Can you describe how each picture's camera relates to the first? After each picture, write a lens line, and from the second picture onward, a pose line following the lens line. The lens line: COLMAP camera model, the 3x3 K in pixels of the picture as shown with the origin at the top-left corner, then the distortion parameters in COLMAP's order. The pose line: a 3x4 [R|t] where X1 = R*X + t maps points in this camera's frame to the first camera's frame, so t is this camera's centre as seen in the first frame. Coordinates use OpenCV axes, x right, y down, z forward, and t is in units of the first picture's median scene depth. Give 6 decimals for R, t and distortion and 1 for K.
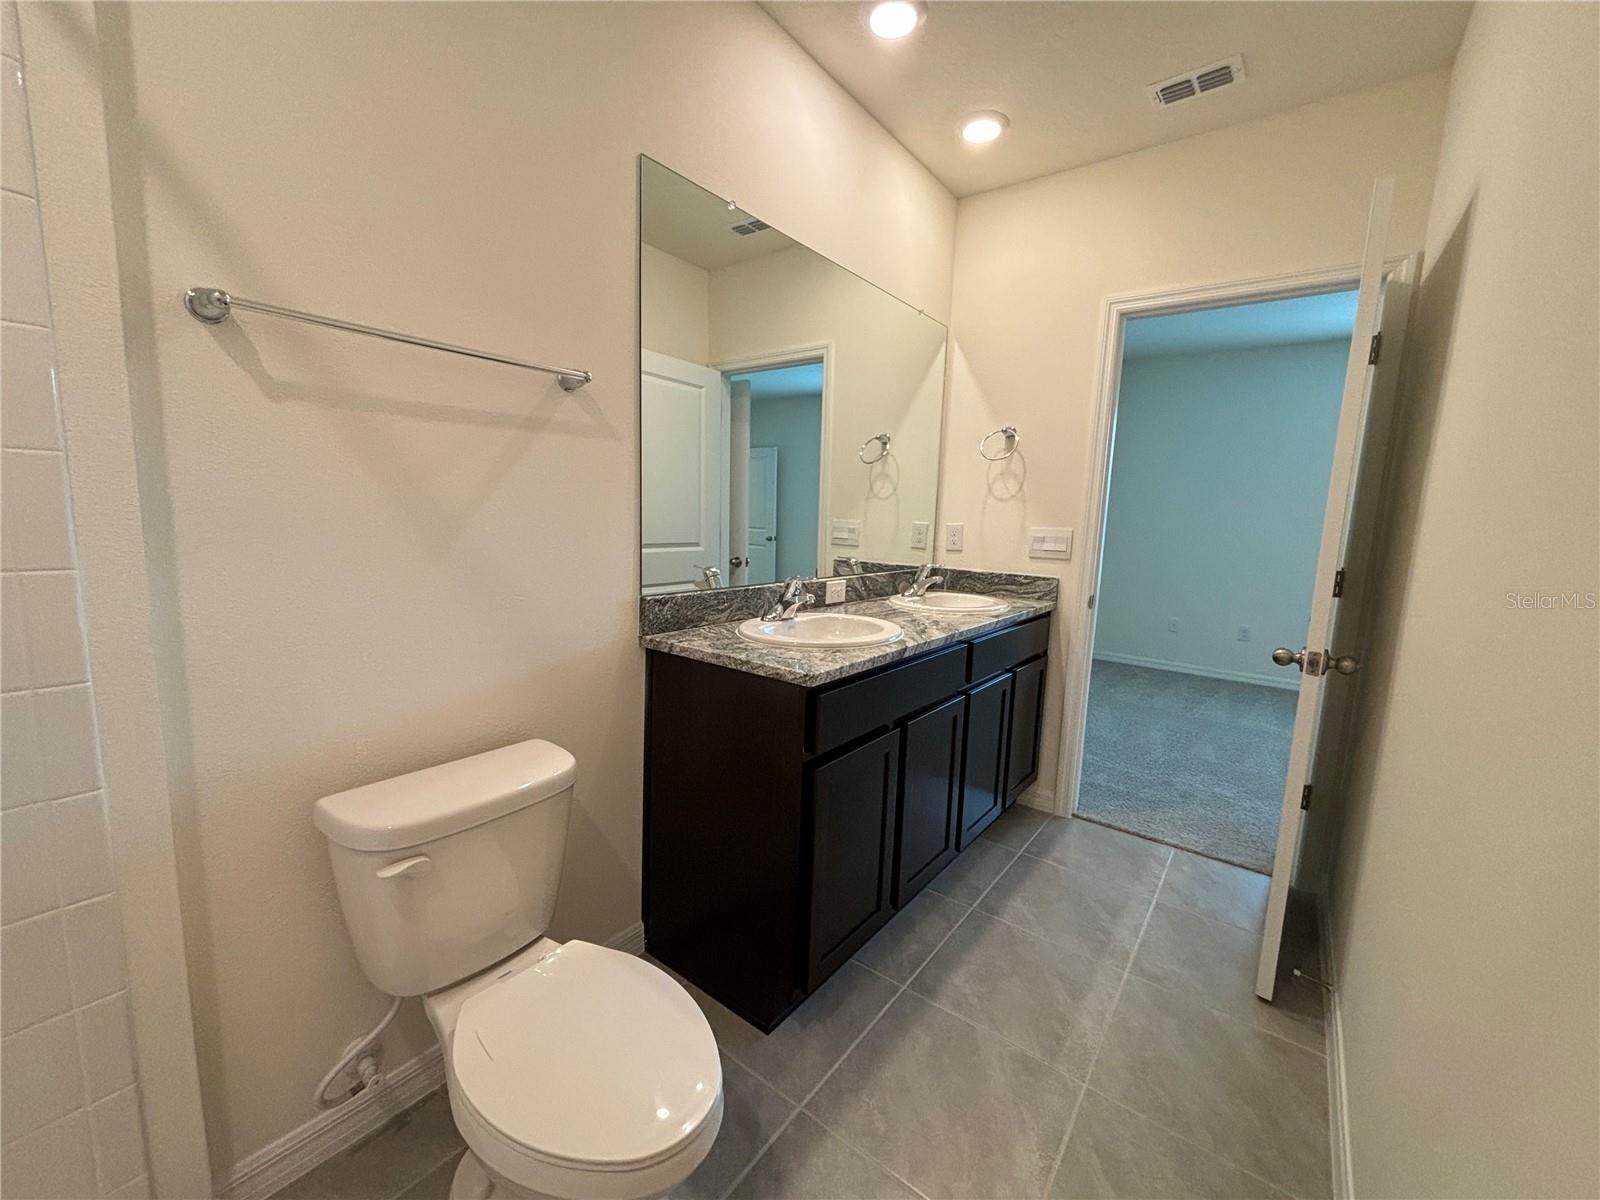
lens RADIAL K [[642.2, 0, 800.0], [0, 642.2, 600.0], [0, 0, 1]] dist [-0.000388, -0.000669]
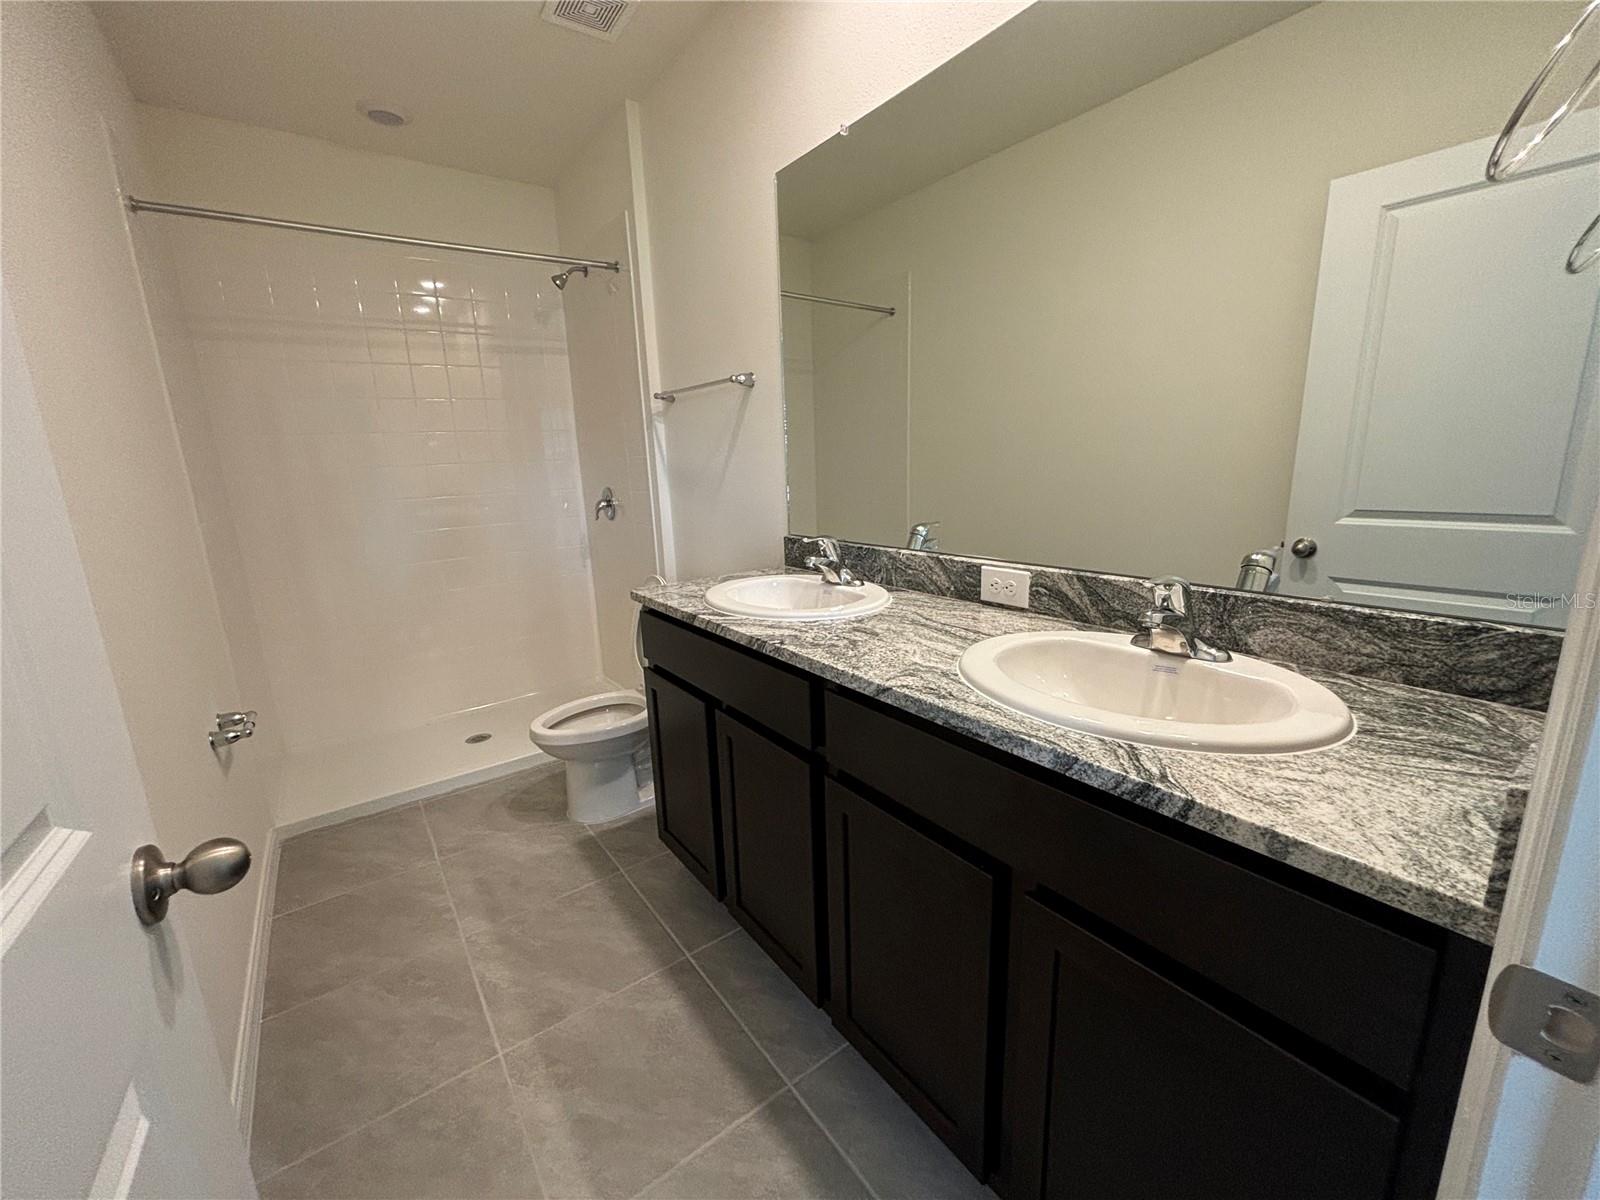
lens RADIAL K [[642.2, 0, 800.0], [0, 642.2, 600.0], [0, 0, 1]] dist [-0.000388, -0.000669]
pose [[-0.275342, 0.176469, -0.945011, 0.945636], [-0.111671, 0.970482, 0.213762, -0.149585], [0.954838, 0.164389, -0.247508, 1.318402]]
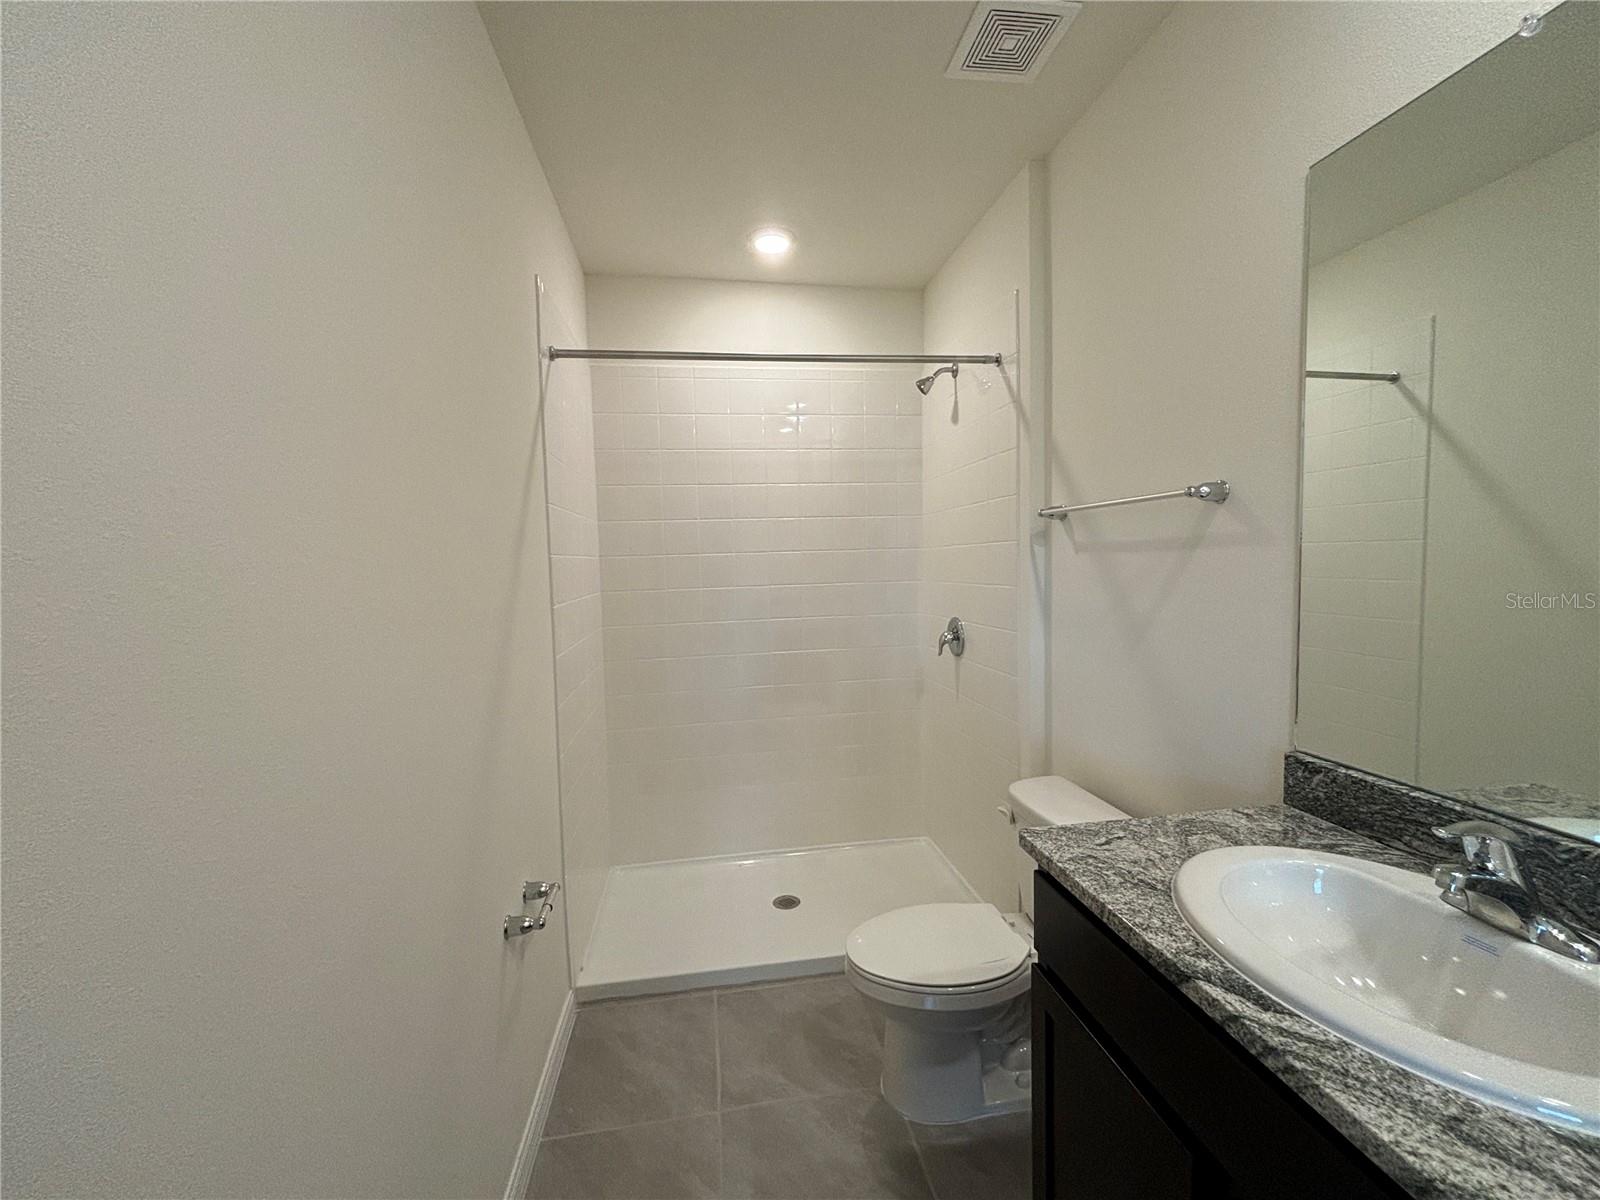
lens RADIAL K [[642.2, 0, 800.0], [0, 642.2, 600.0], [0, 0, 1]] dist [-0.000388, -0.000669]
pose [[-0.689560, 0.017316, -0.724022, 0.647750], [-0.106482, 0.986426, 0.125005, -0.199713], [0.716358, 0.163294, -0.678355, 1.034216]]
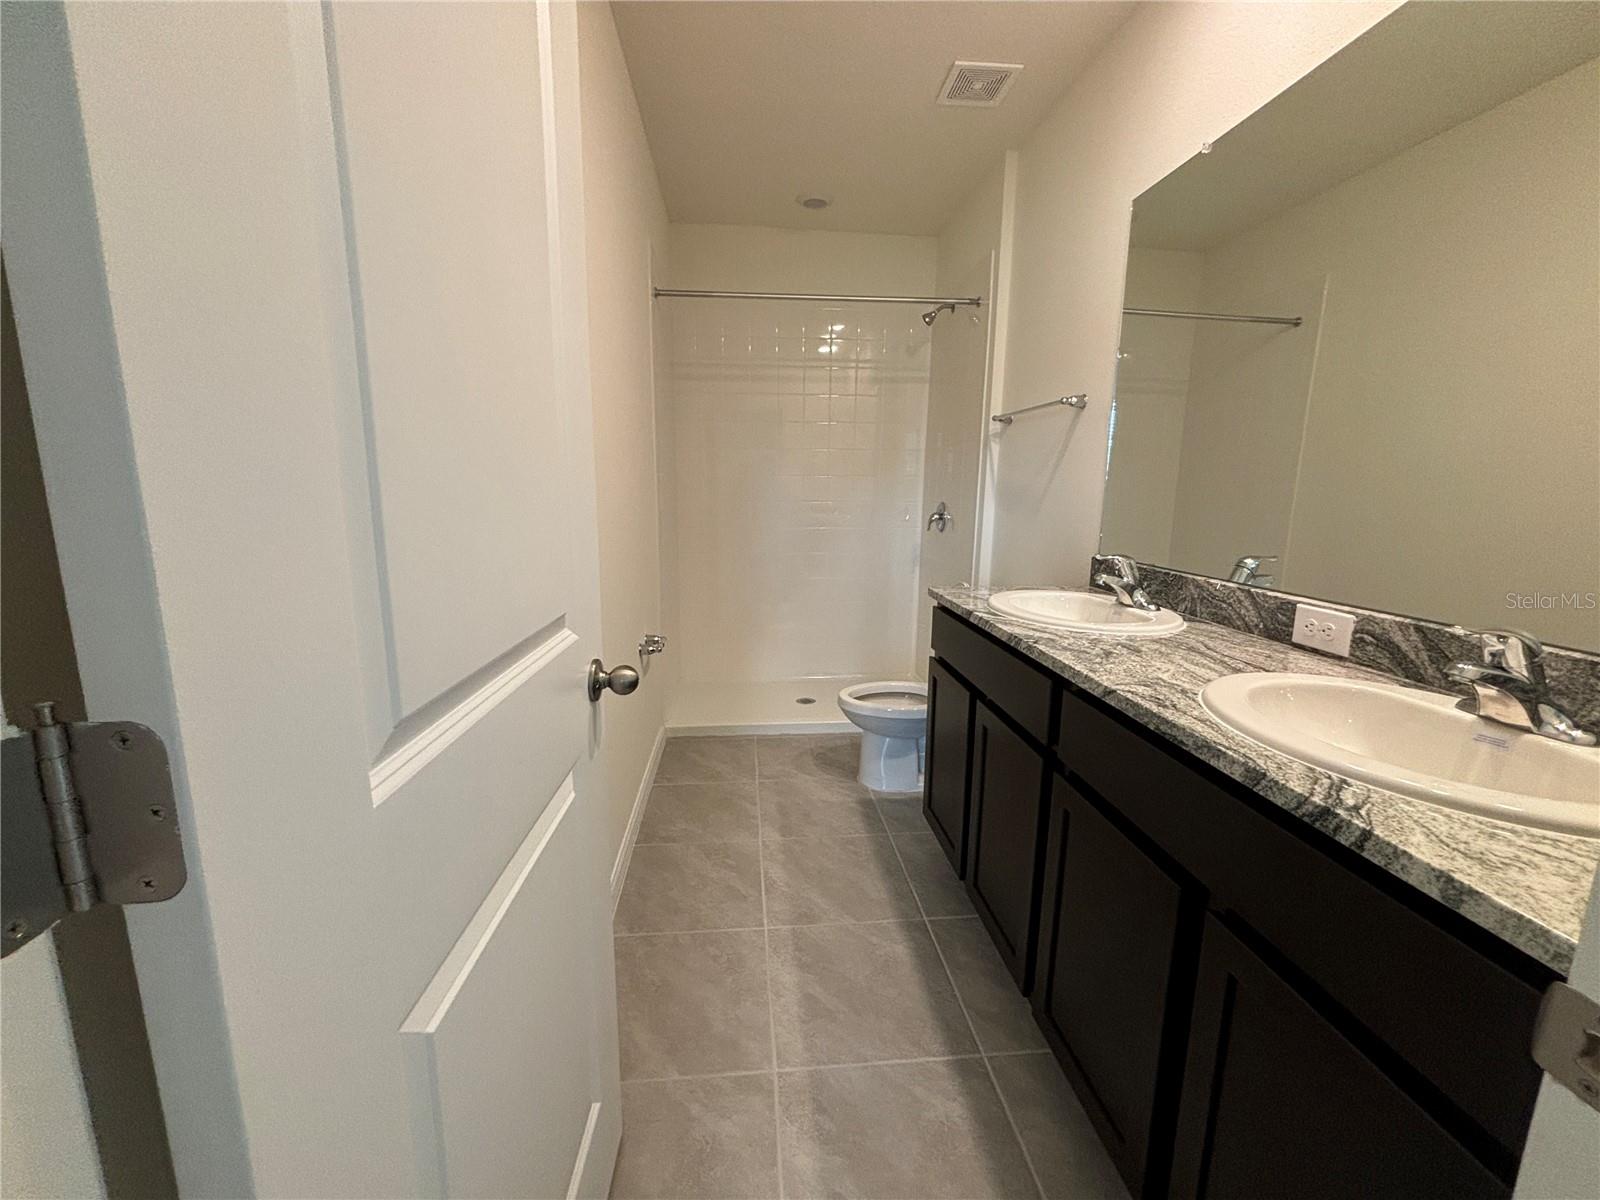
lens RADIAL K [[643.2, 0, 800.8], [0, 643.2, 598.3], [0, 0, 1]] dist [-0.002222, 0.000523]
pose [[-0.730273, 0.068075, -0.679755, 1.014879], [-0.138998, 0.959403, 0.245409, -0.149620], [0.668865, 0.273700, -0.691164, 1.463307]]
